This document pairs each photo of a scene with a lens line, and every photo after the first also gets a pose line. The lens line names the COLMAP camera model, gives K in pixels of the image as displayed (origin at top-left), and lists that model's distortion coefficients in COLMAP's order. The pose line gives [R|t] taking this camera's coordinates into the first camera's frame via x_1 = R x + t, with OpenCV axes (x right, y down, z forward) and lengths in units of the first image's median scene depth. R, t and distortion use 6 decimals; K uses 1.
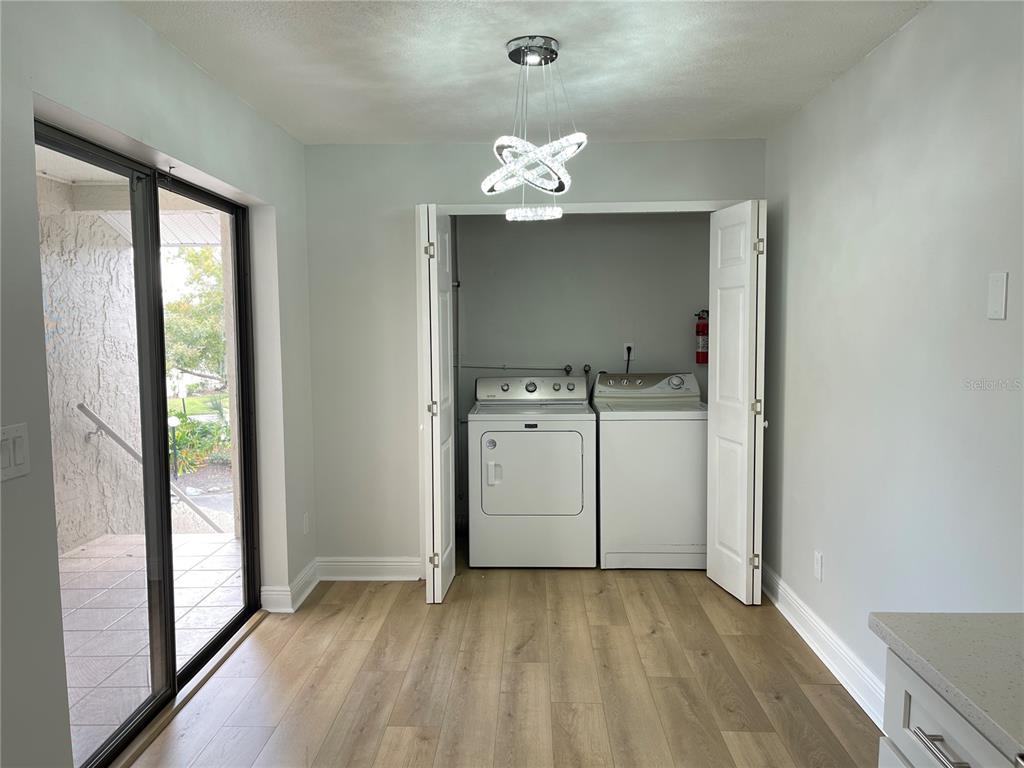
lens RADIAL K [[775.9, 0, 507.1], [0, 775.9, 387.5], [0, 0, 1]] dist [0.073068, -0.083232]
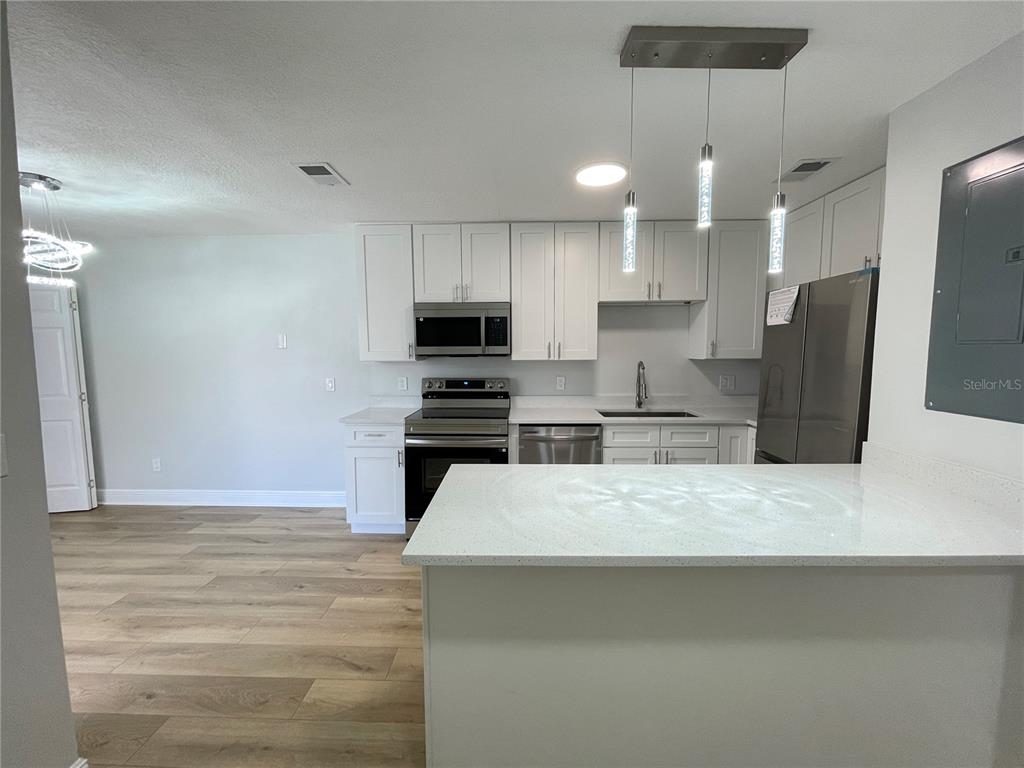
lens RADIAL K [[412.6, 0, 512.0], [0, 412.6, 384.0], [0, 0, 1]] dist [0.002560, -0.000181]
pose [[-0.012797, -0.079395, 0.996761, -0.709985], [0.082070, 0.993396, 0.080181, 0.001215], [-0.996544, 0.082830, -0.006197, 0.046400]]
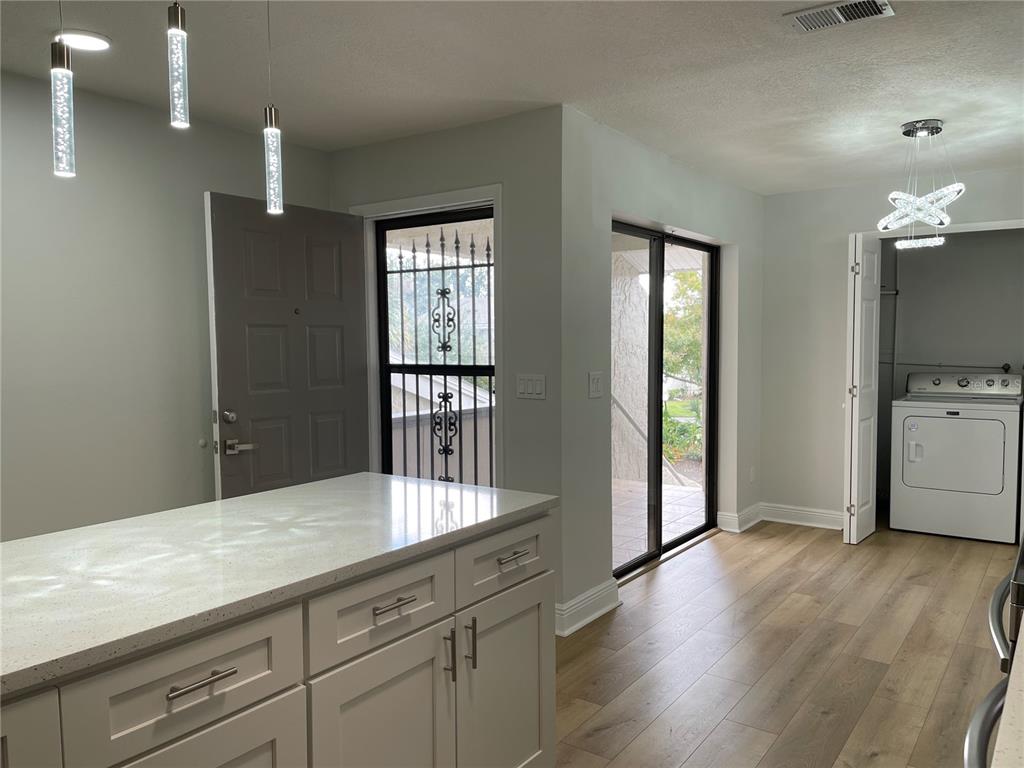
lens RADIAL K [[775.9, 0, 507.1], [0, 775.9, 387.5], [0, 0, 1]] dist [0.073068, -0.083232]
pose [[0.828575, 0.036162, -0.558709, 0.179728], [-0.043881, 0.999037, -0.000415, 0.054212], [0.558155, 0.024861, 0.829364, -0.462079]]
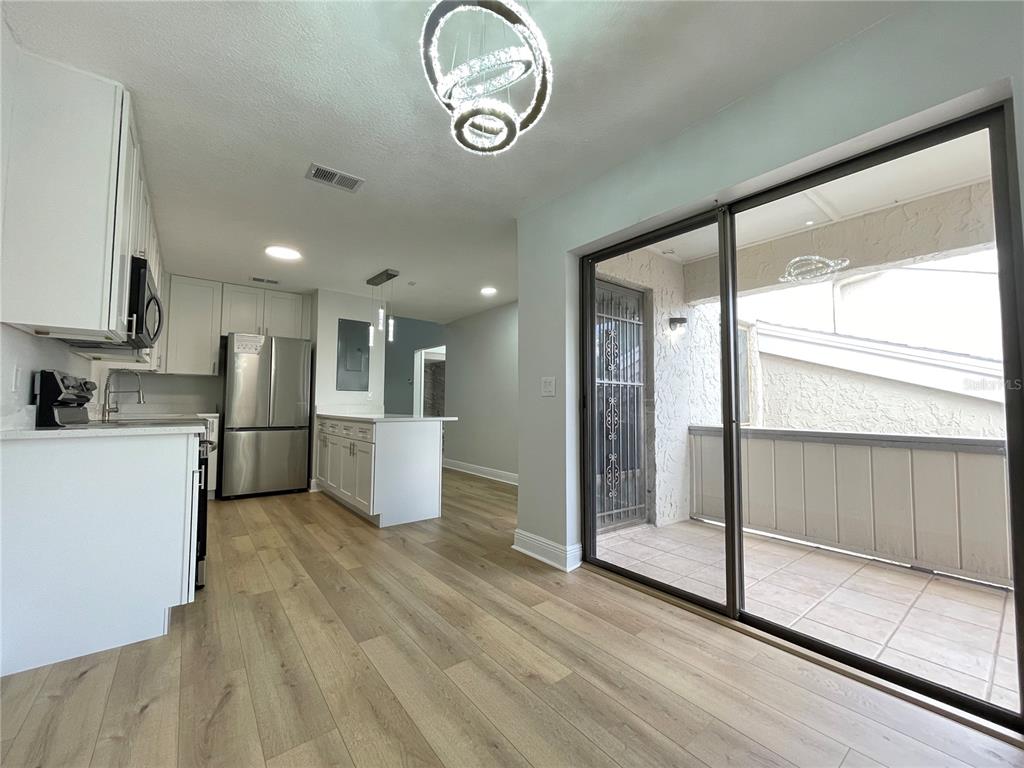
lens RADIAL K [[409.9, 0, 509.8], [0, 409.9, 384.2], [0, 0, 1]] dist [-0.002901, -0.000039]
pose [[-0.766847, -0.032665, -0.640998, 0.234847], [-0.052793, 0.998530, 0.012274, 0.032179], [0.639655, 0.043253, -0.767444, 1.124446]]
